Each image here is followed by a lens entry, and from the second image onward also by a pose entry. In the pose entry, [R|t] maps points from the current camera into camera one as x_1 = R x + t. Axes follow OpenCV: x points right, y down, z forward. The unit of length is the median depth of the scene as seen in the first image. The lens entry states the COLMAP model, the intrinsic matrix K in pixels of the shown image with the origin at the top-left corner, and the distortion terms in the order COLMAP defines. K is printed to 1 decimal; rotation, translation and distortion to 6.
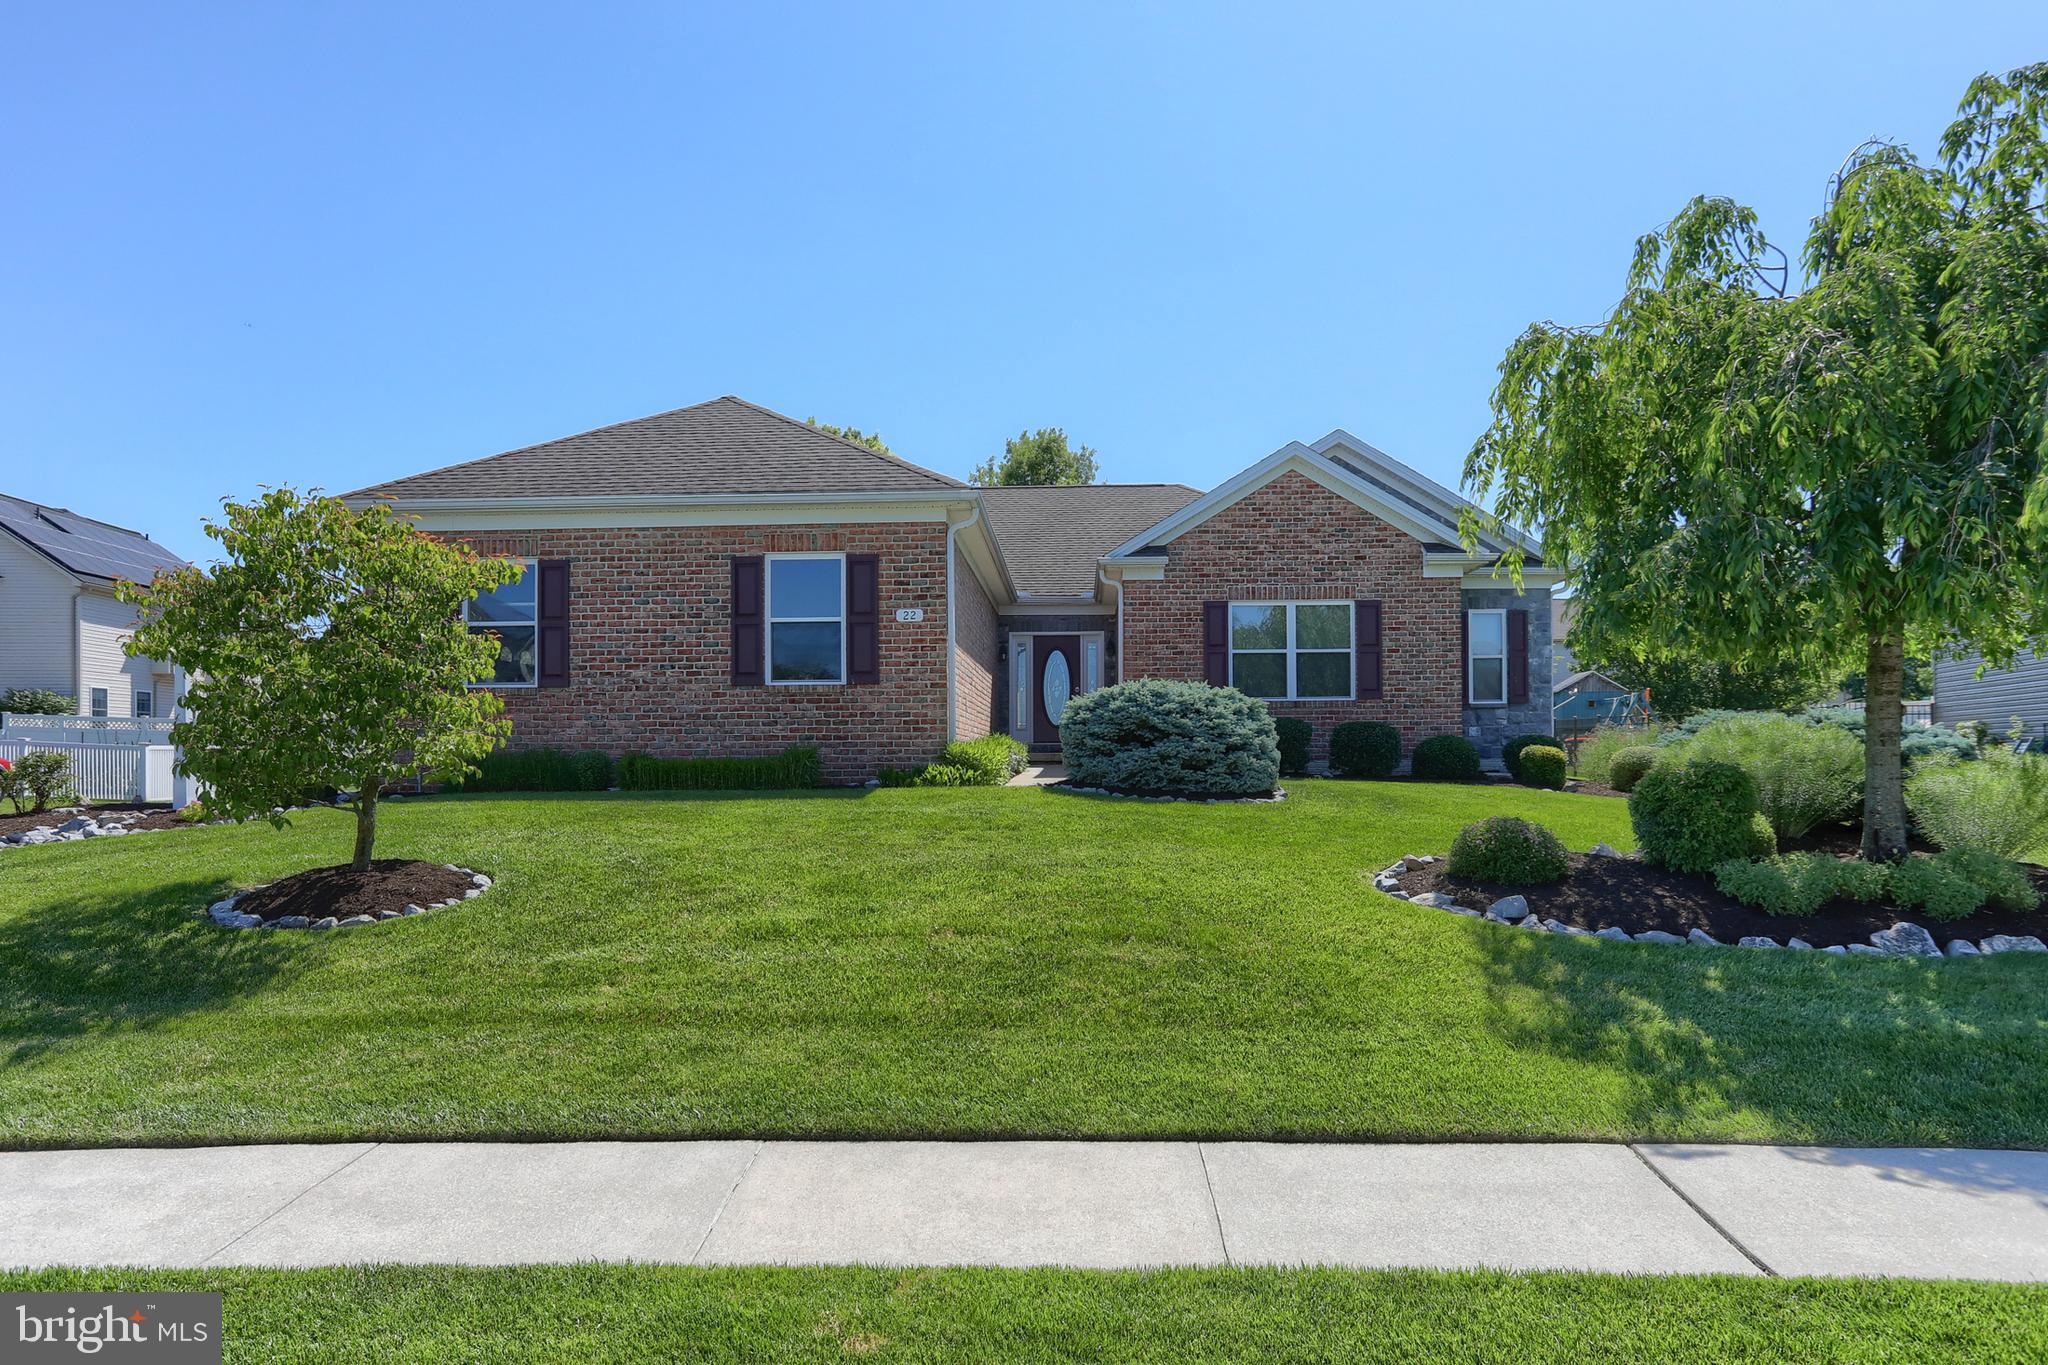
lens RADIAL K [[1194.6, 0, 1043.6], [0, 1194.6, 771.0], [0, 0, 1]] dist [-0.032844, 0.000085]
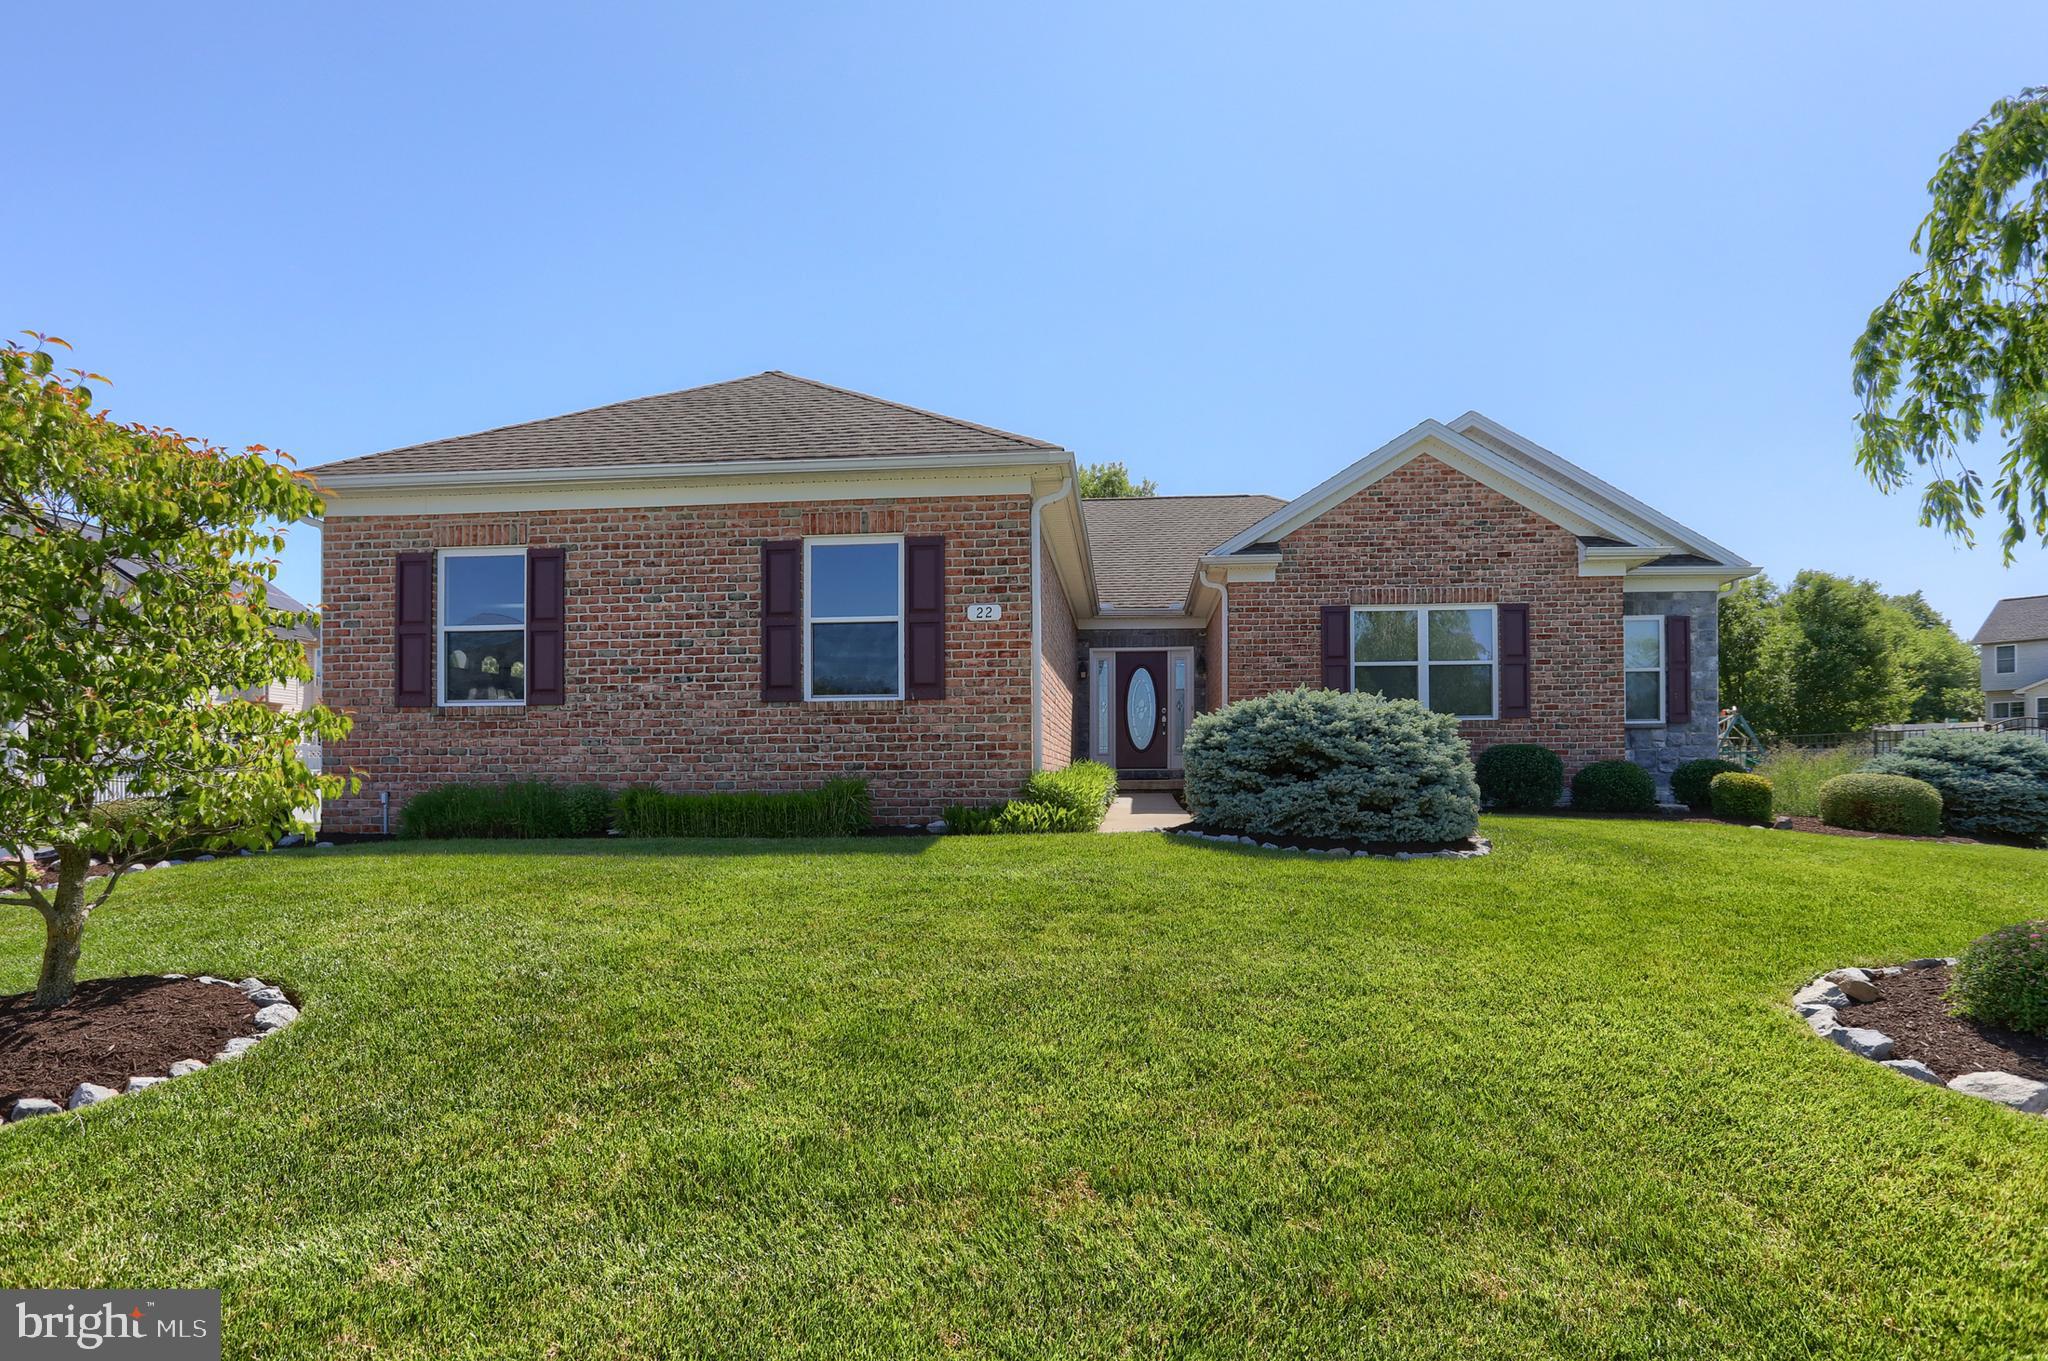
lens RADIAL K [[1132.2, 0, 1076.6], [0, 1132.2, 770.6], [0, 0, 1]] dist [-0.052946, 0.033671]
pose [[0.999682, -0.002610, -0.025072, -0.031933], [0.002126, 0.999811, -0.019309, -0.010683], [0.025118, 0.019250, 0.999499, 0.251068]]
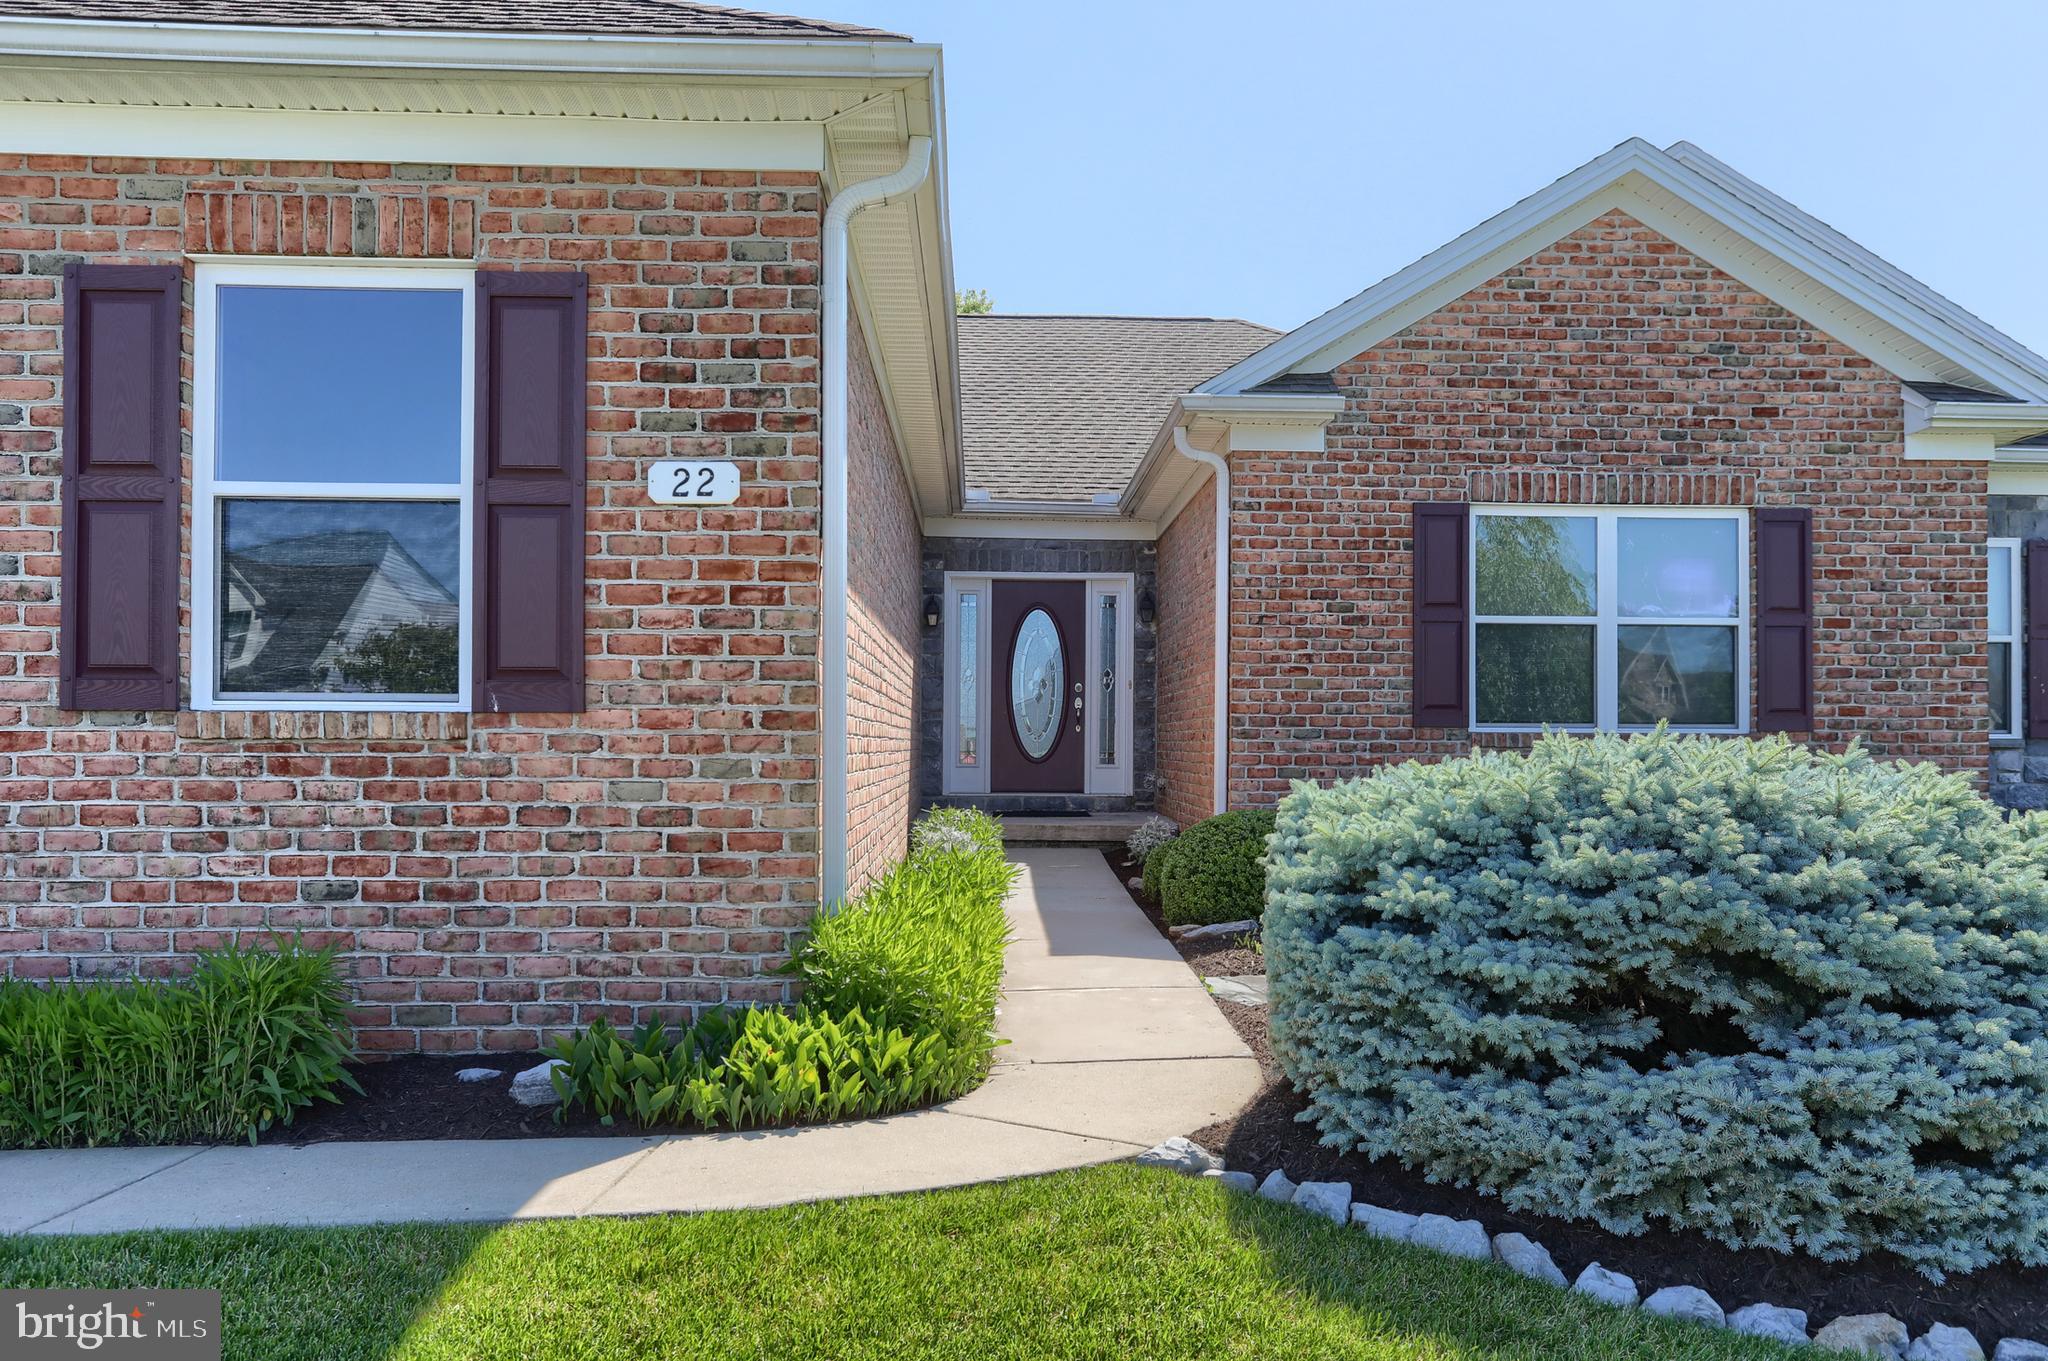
lens RADIAL K [[1609.6, 0, 1110.5], [0, 1609.6, 756.4], [0, 0, 1]] dist [-0.009995, 0.007404]
pose [[0.994970, 0.009345, 0.099735, -0.048024], [-0.008389, 0.999915, -0.009997, -0.058938], [-0.099820, 0.009110, 0.994964, 0.589225]]
